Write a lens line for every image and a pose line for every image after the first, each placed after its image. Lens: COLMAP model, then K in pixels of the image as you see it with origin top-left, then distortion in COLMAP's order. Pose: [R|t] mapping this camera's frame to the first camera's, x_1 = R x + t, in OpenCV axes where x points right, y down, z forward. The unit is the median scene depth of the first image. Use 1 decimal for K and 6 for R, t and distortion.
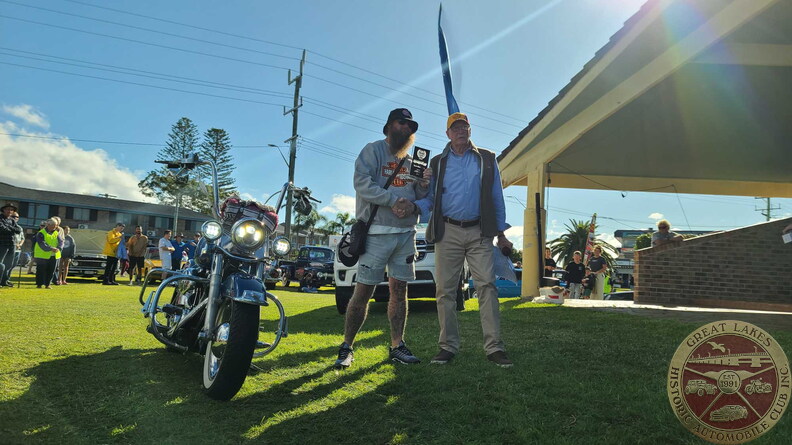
lens RADIAL K [[568.0, 0, 393.5], [0, 568.0, 235.7], [0, 0, 1]] dist [0.064852, -0.071787]
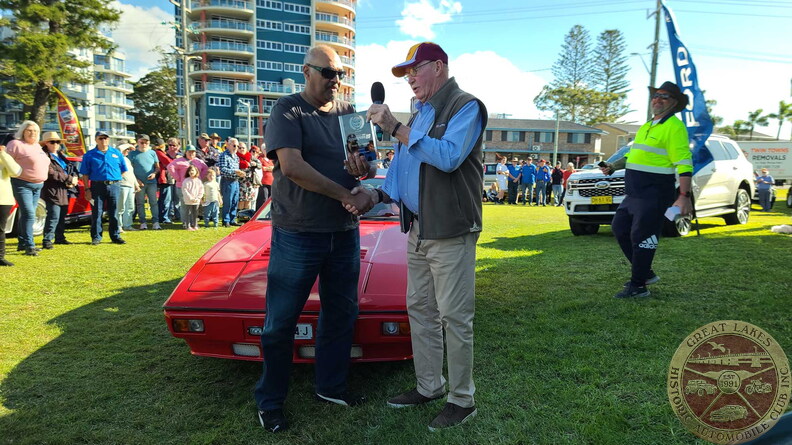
lens RADIAL K [[568.0, 0, 398.9], [0, 568.0, 238.5], [0, 0, 1]] dist [0.064852, -0.071787]
pose [[0.782964, 0.042908, -0.620586, 0.099657], [0.061649, 0.987355, 0.146046, -0.016413], [0.619005, -0.152608, 0.770418, -0.053287]]
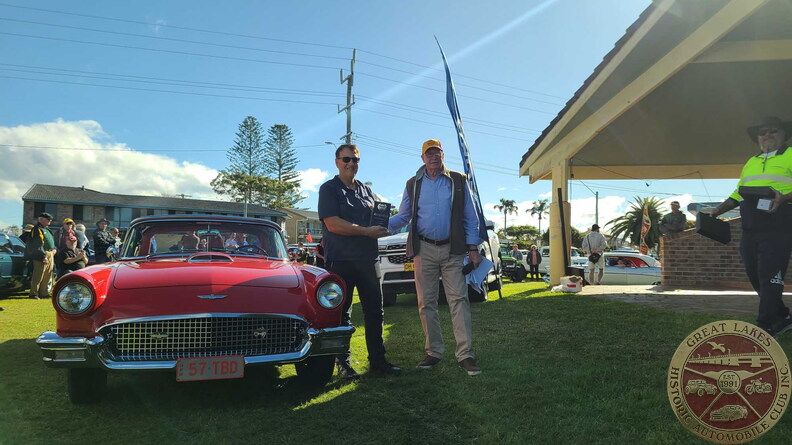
lens RADIAL K [[568.0, 0, 397.9], [0, 568.0, 231.6], [0, 0, 1]] dist [0.064852, -0.071787]
pose [[0.993211, -0.044406, -0.107513, 0.020222], [0.046567, 0.998759, 0.017669, -0.008569], [0.106595, -0.022555, 0.994047, -0.032707]]
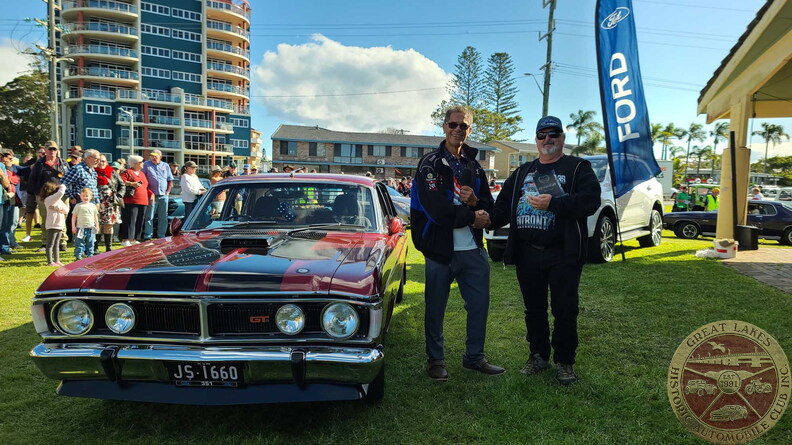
lens RADIAL K [[568.0, 0, 390.6], [0, 568.0, 234.3], [0, 0, 1]] dist [0.064852, -0.071787]
pose [[0.872866, 0.015923, -0.487700, 0.073723], [0.050898, 0.991044, 0.123452, -0.017409], [0.485298, -0.132580, 0.864239, -0.020255]]
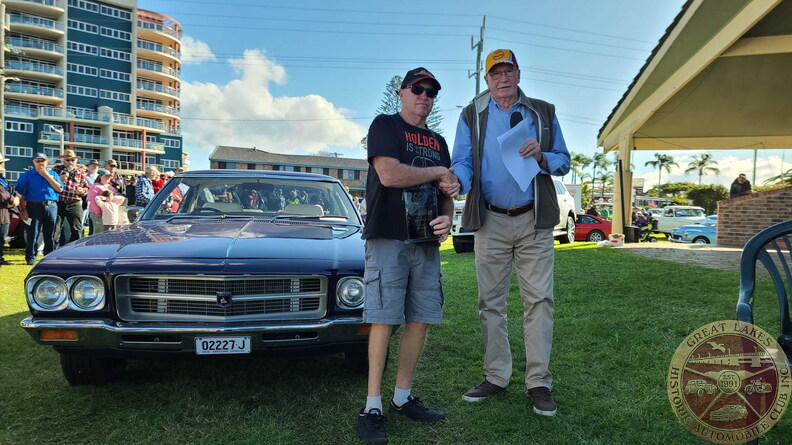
lens RADIAL K [[568.0, 0, 403.4], [0, 568.0, 235.1], [0, 0, 1]] dist [0.064852, -0.071787]
pose [[0.937130, -0.007573, -0.348899, 0.078960], [0.042099, 0.994917, 0.091480, -0.014470], [0.346433, -0.100417, 0.932685, -0.120476]]
